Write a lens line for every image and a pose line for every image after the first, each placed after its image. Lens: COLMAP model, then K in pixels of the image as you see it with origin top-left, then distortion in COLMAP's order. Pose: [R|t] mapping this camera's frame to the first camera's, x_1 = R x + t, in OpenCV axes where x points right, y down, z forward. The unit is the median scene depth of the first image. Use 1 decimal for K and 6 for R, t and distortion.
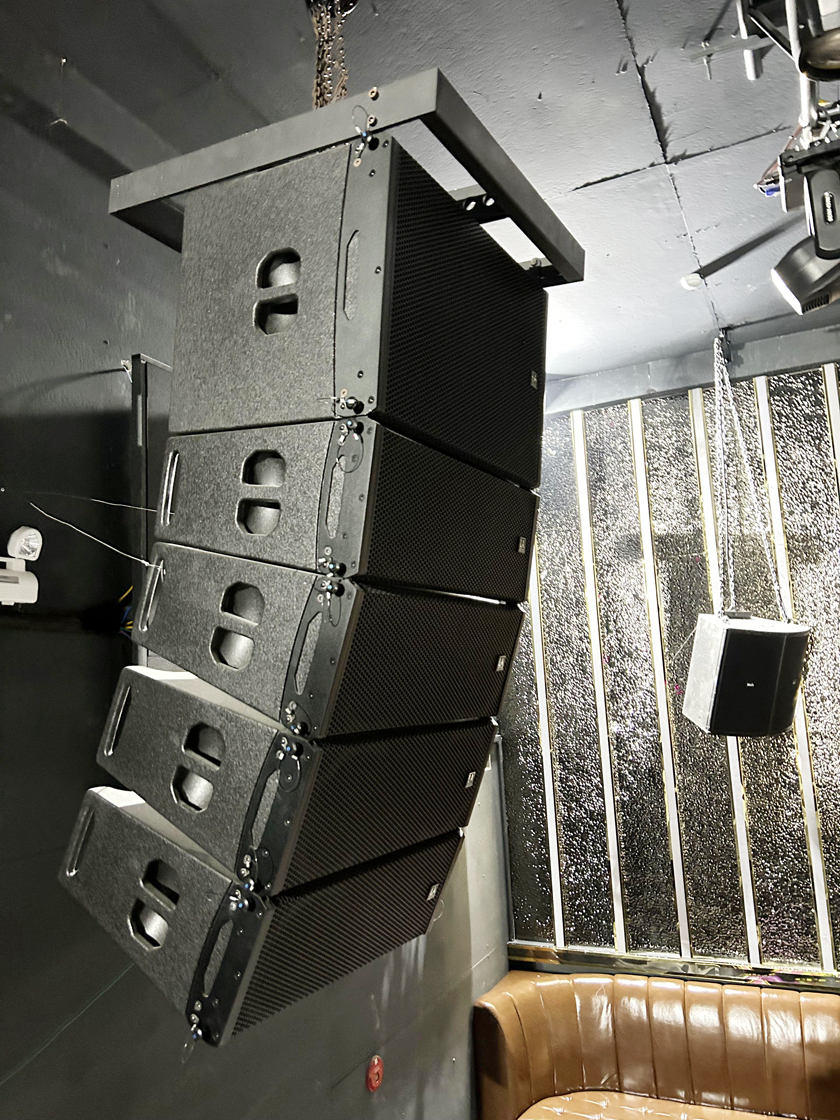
lens RADIAL K [[834.7, 0, 414.1], [0, 834.7, 561.3], [0, 0, 1]] dist [0.070656, -0.075476]
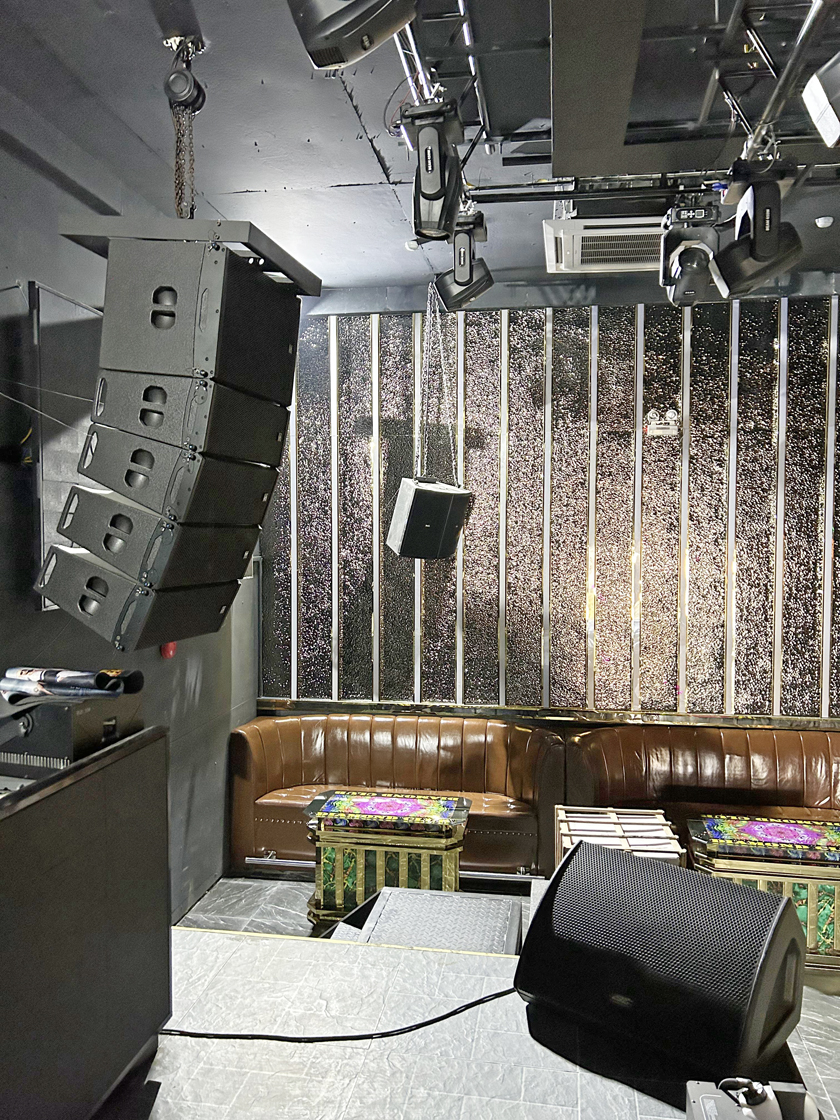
lens RADIAL K [[834.7, 0, 419.4], [0, 834.7, 566.8], [0, 0, 1]] dist [0.070656, -0.075476]
pose [[0.957857, 0.038093, 0.284708, -0.041624], [-0.089999, 0.981060, 0.171526, -0.035767], [-0.272782, -0.189921, 0.943144, -0.401758]]
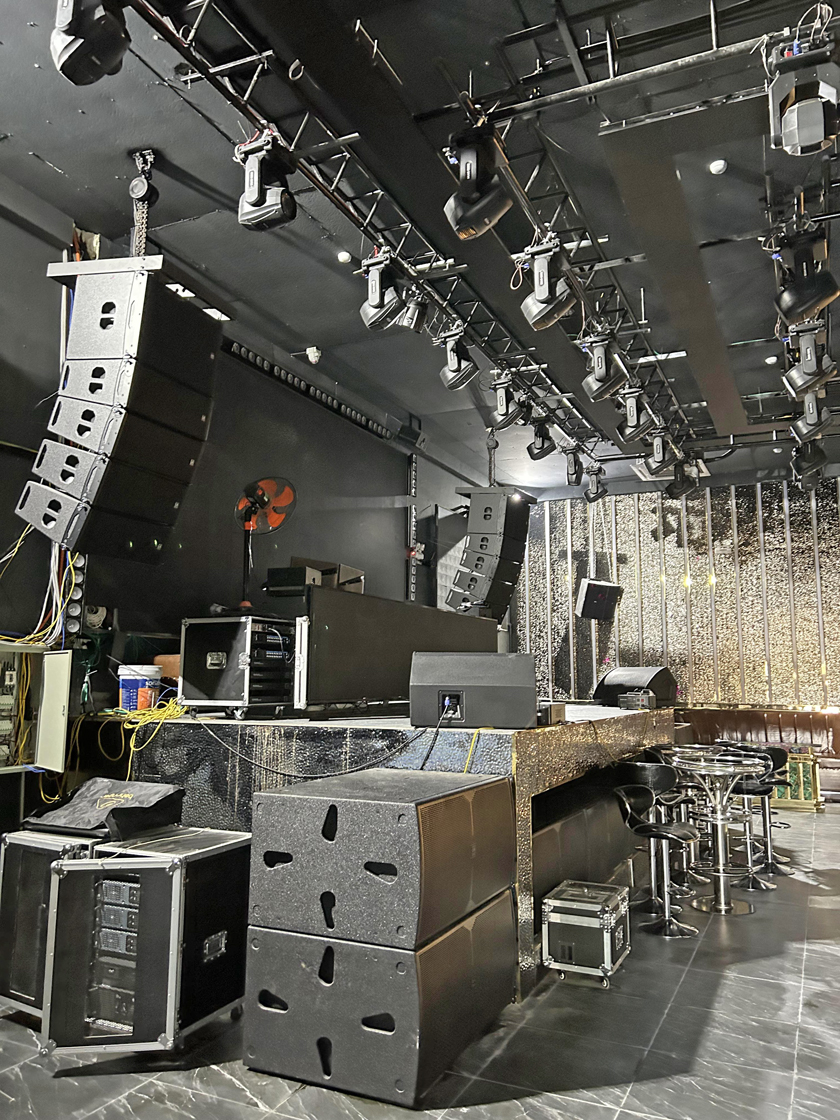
lens RADIAL K [[834.7, 0, 415.2], [0, 834.7, 558.3], [0, 0, 1]] dist [0.070656, -0.075476]
pose [[0.998559, 0.053634, -0.002052, -0.230727], [-0.053630, 0.998559, 0.001889, 0.016858], [0.002150, -0.001776, 0.999996, -1.837799]]
